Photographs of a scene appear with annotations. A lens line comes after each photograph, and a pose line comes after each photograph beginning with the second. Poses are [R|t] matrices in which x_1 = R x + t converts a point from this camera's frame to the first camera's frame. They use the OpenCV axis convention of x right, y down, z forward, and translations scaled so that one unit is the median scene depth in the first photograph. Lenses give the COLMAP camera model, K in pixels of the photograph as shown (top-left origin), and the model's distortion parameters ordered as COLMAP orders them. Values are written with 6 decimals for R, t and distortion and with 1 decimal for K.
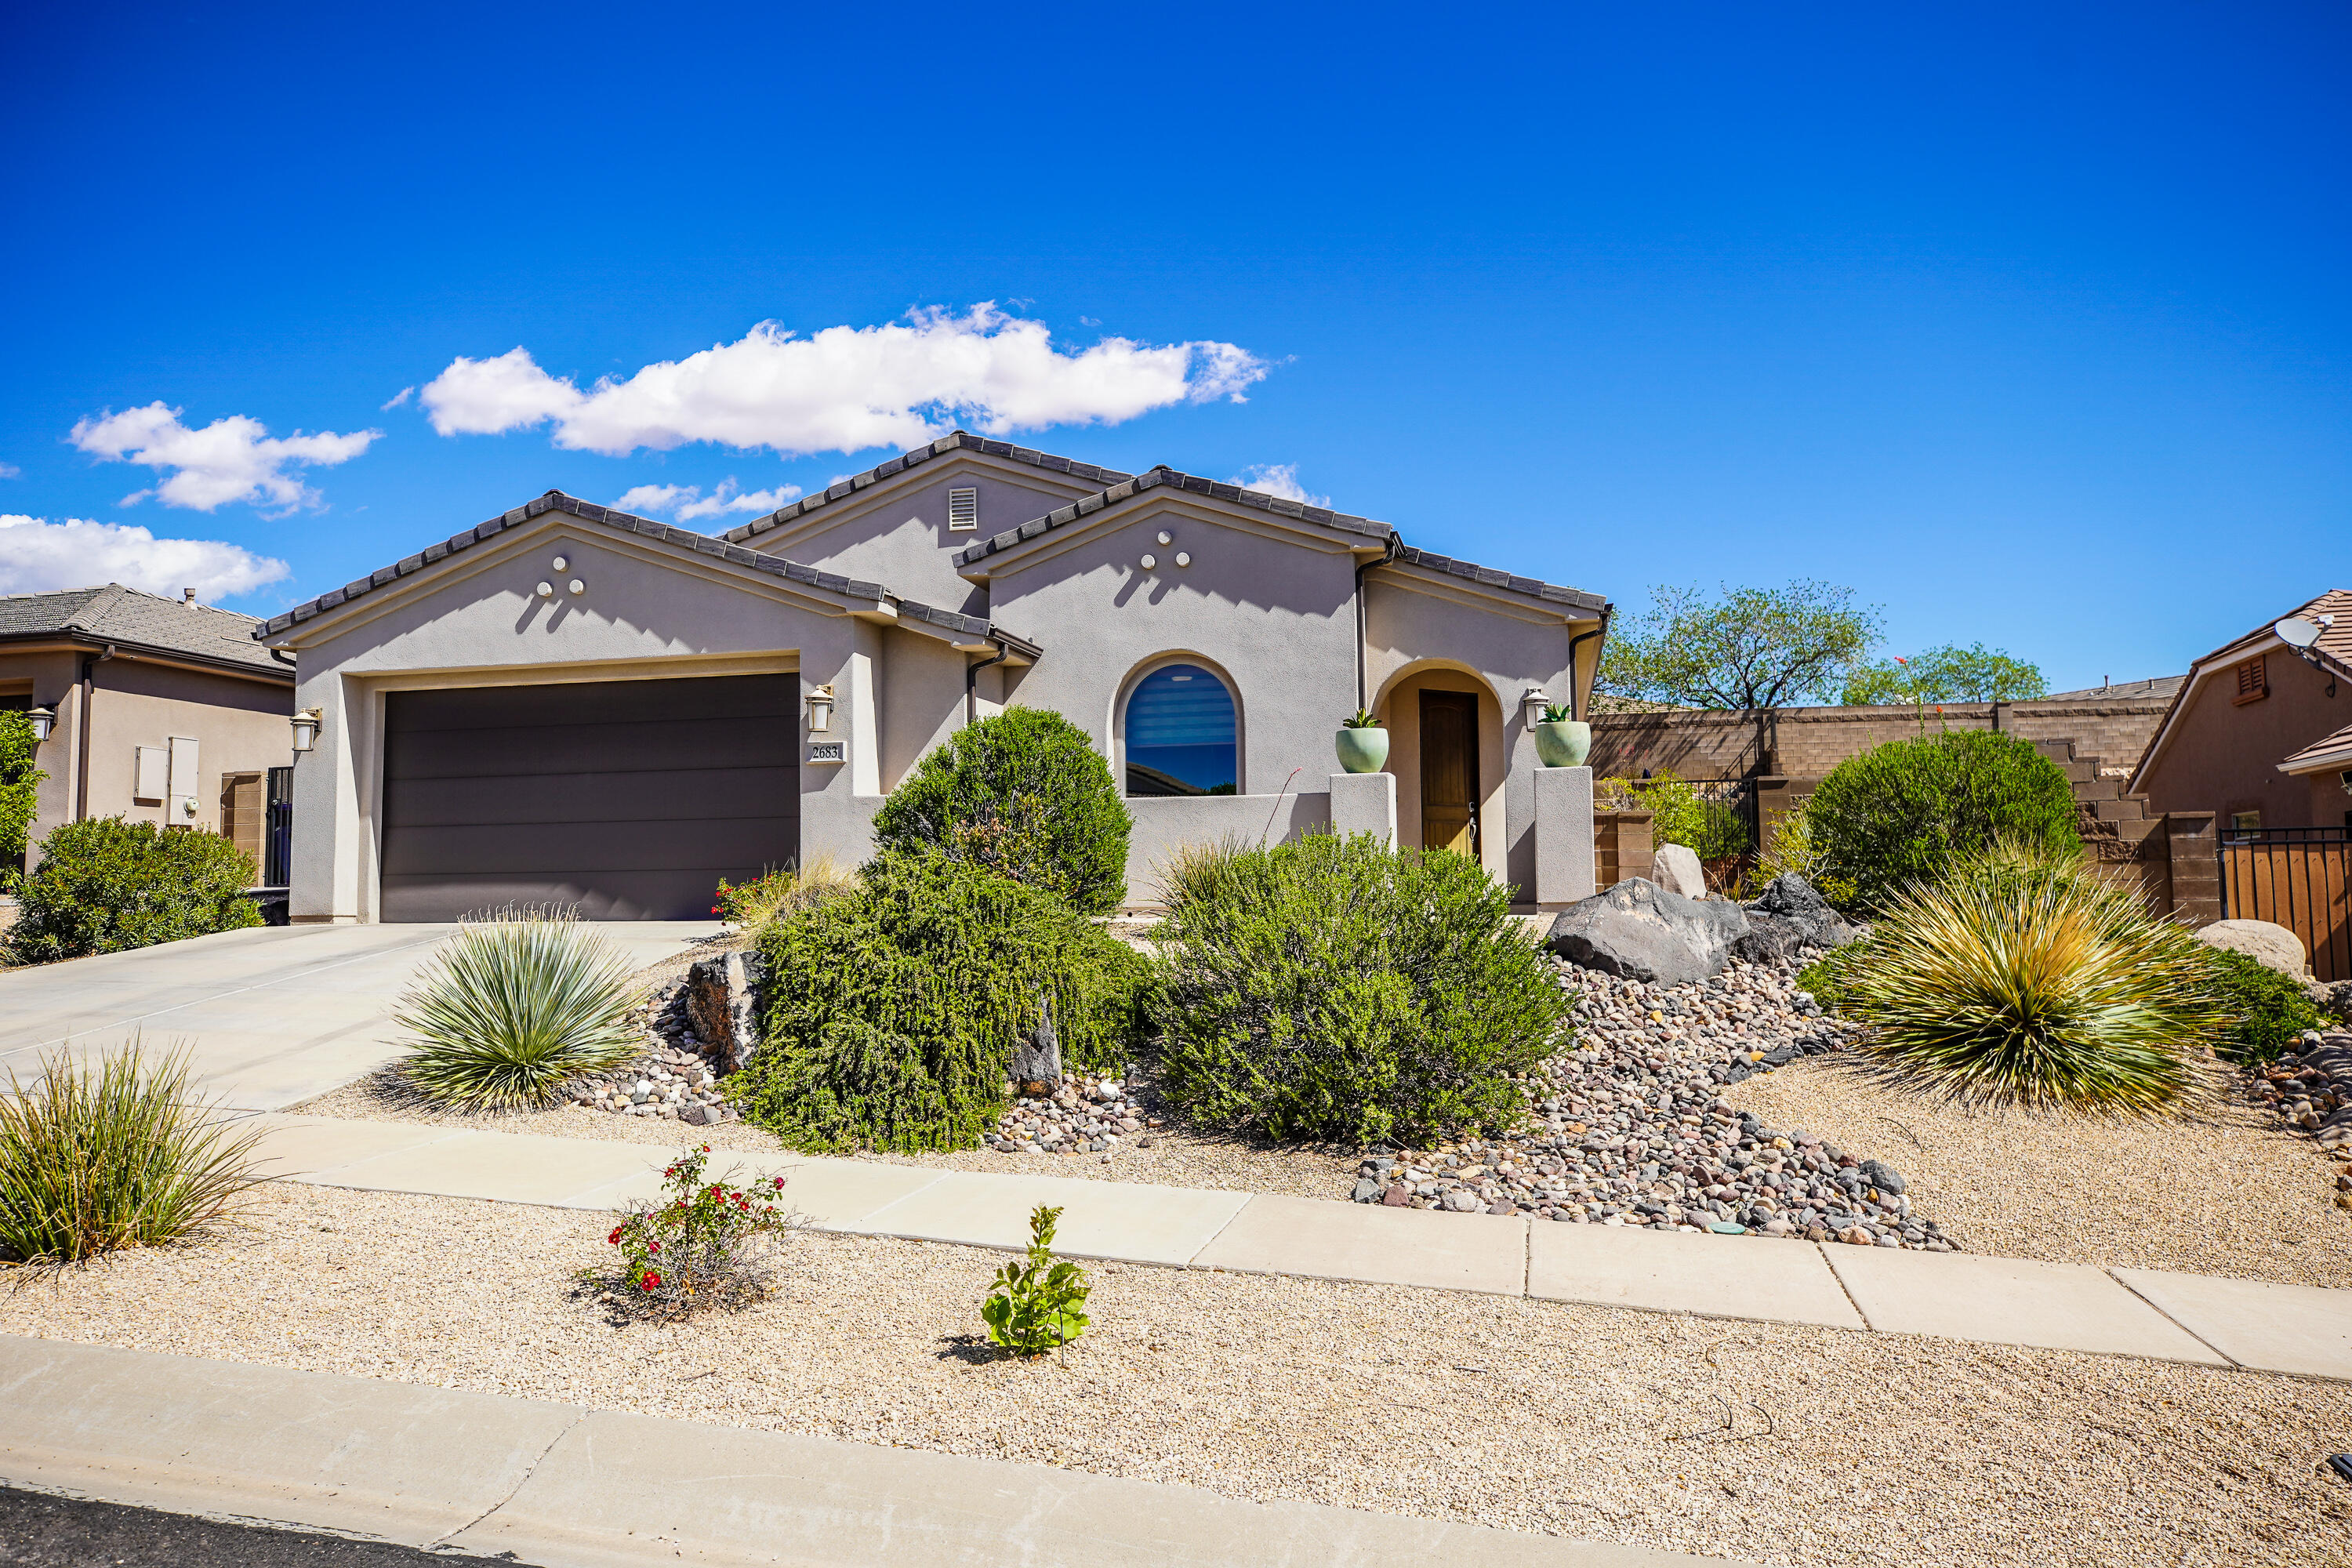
lens RADIAL K [[1594.3, 0, 1176.0], [0, 1594.3, 784.0], [0, 0, 1]] dist [0.003317, 0.000136]
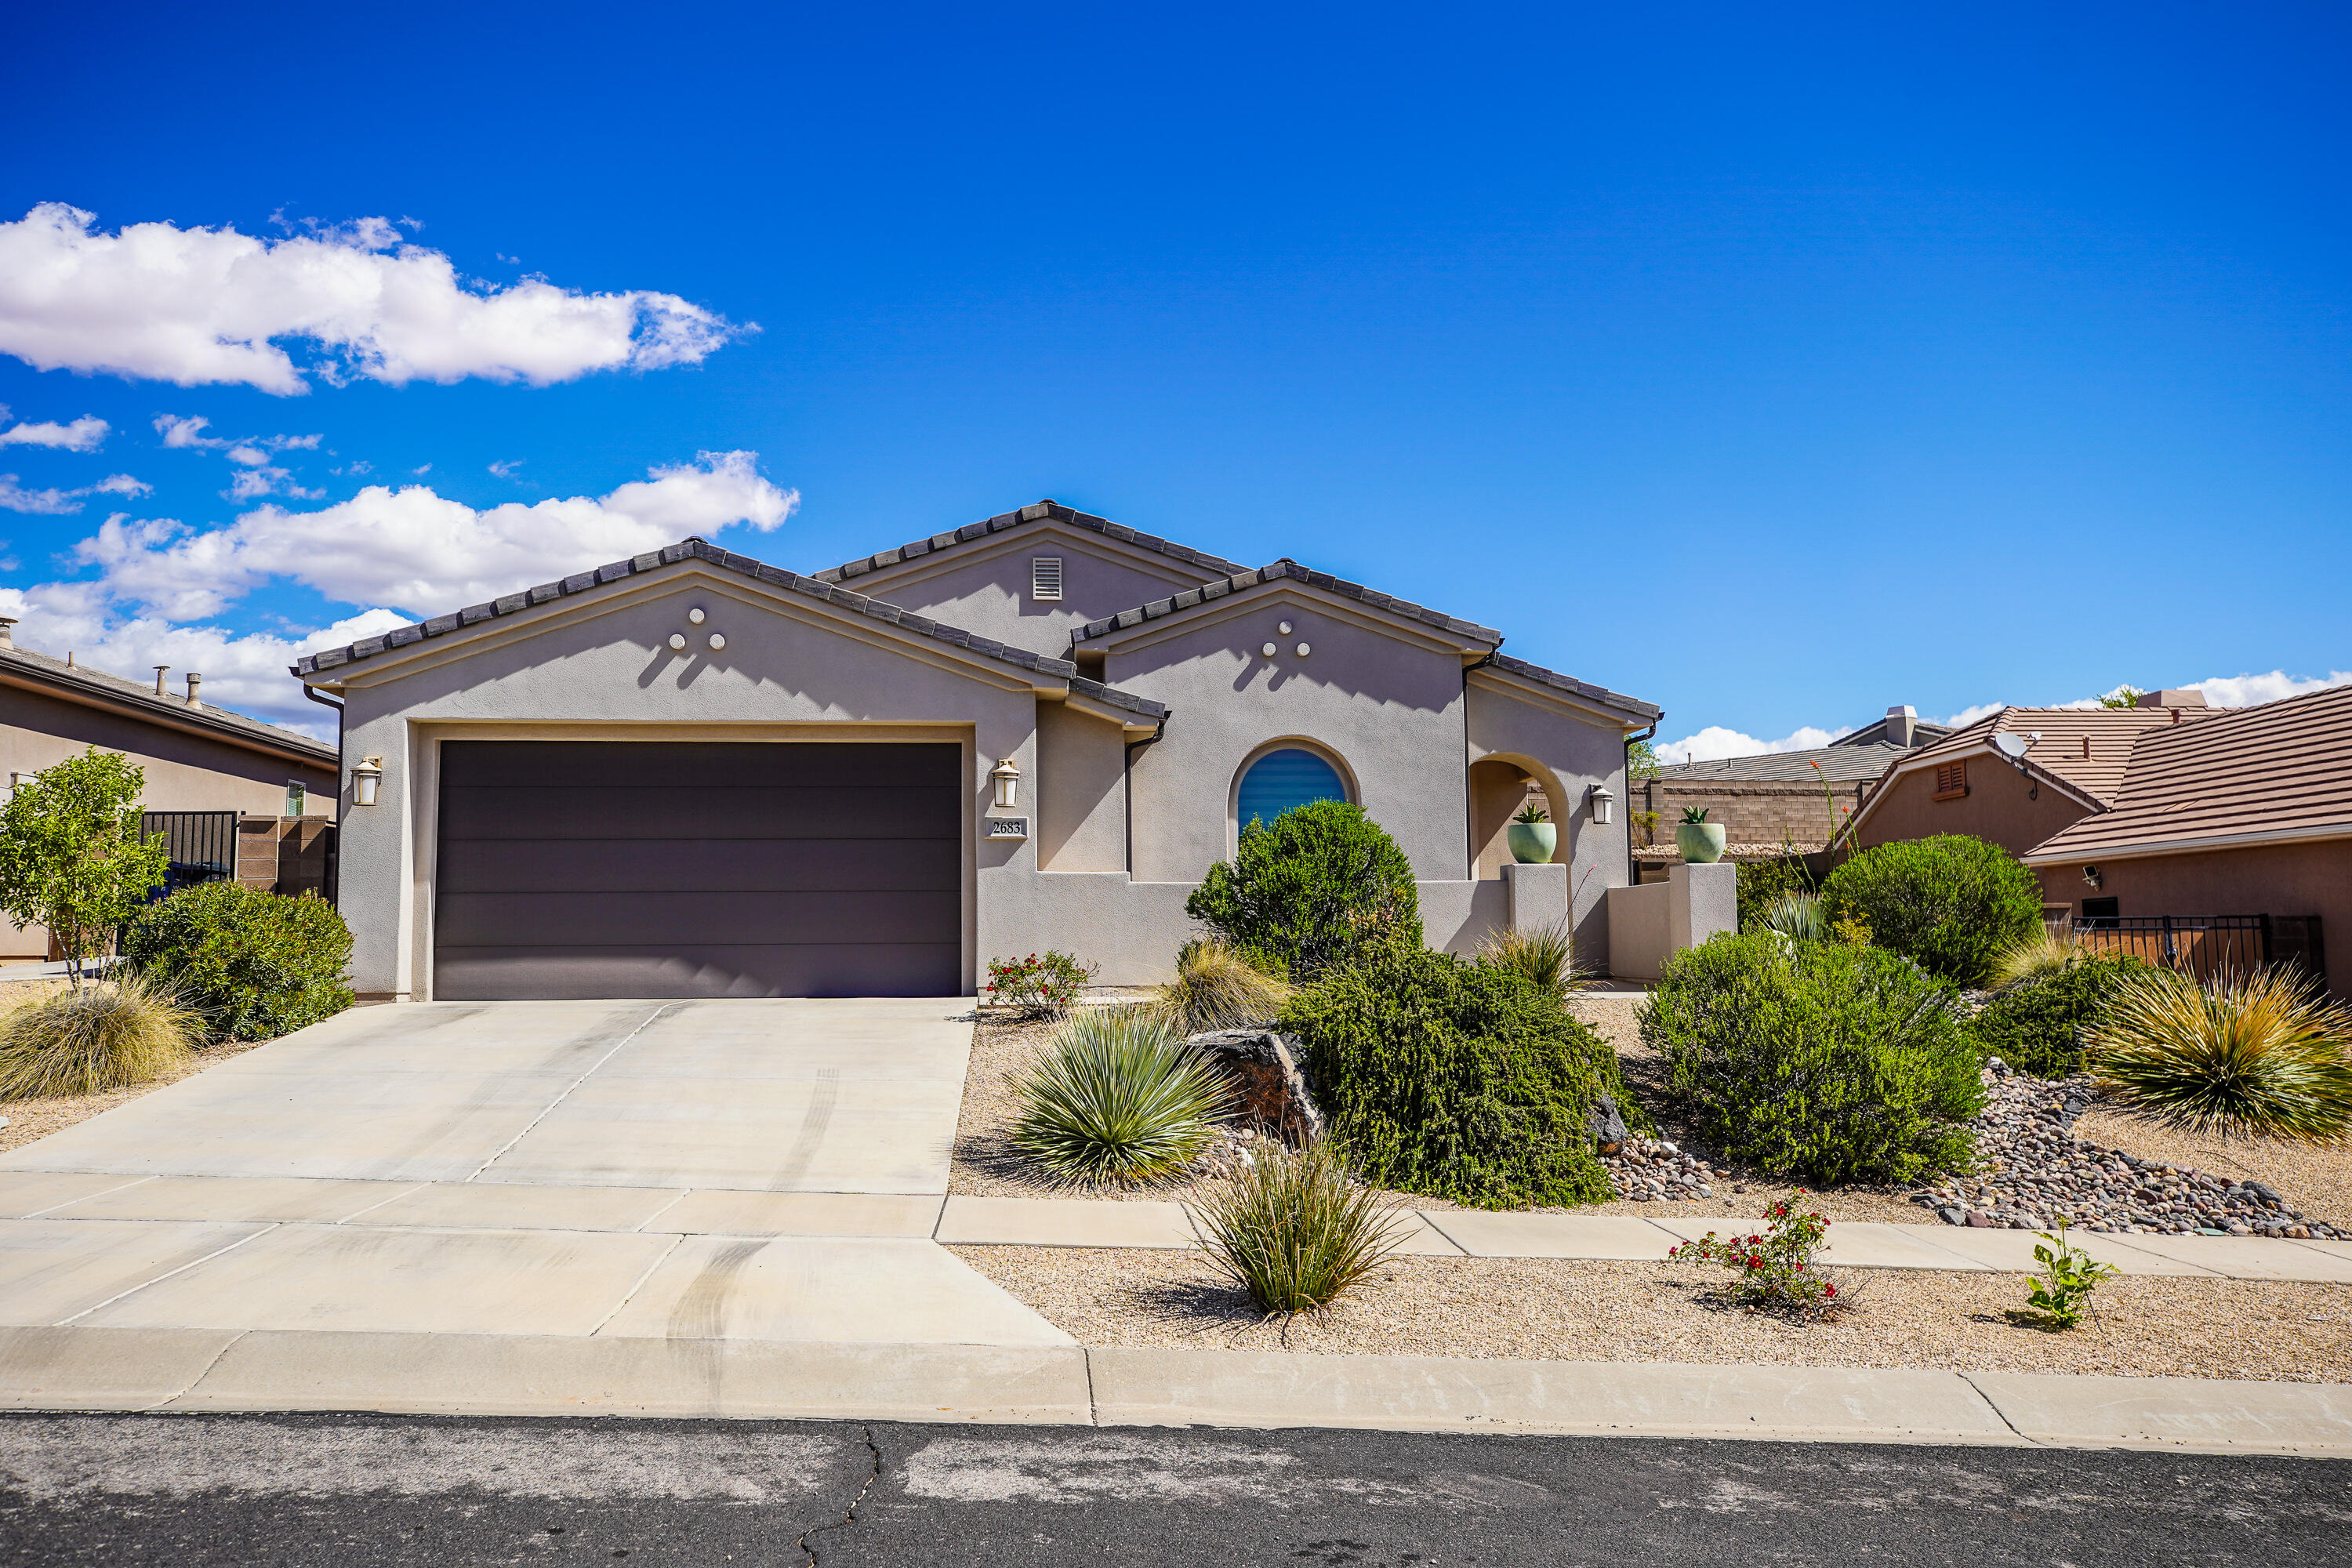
lens RADIAL K [[1814.2, 0, 1176.0], [0, 1814.2, 784.0], [0, 0, 1]] dist [0.009464, -0.008289]
pose [[0.945263, 0.035194, 0.324406, -0.451855], [-0.028127, 0.999254, -0.026448, -0.018865], [-0.325095, 0.015876, 0.945548, -0.095106]]
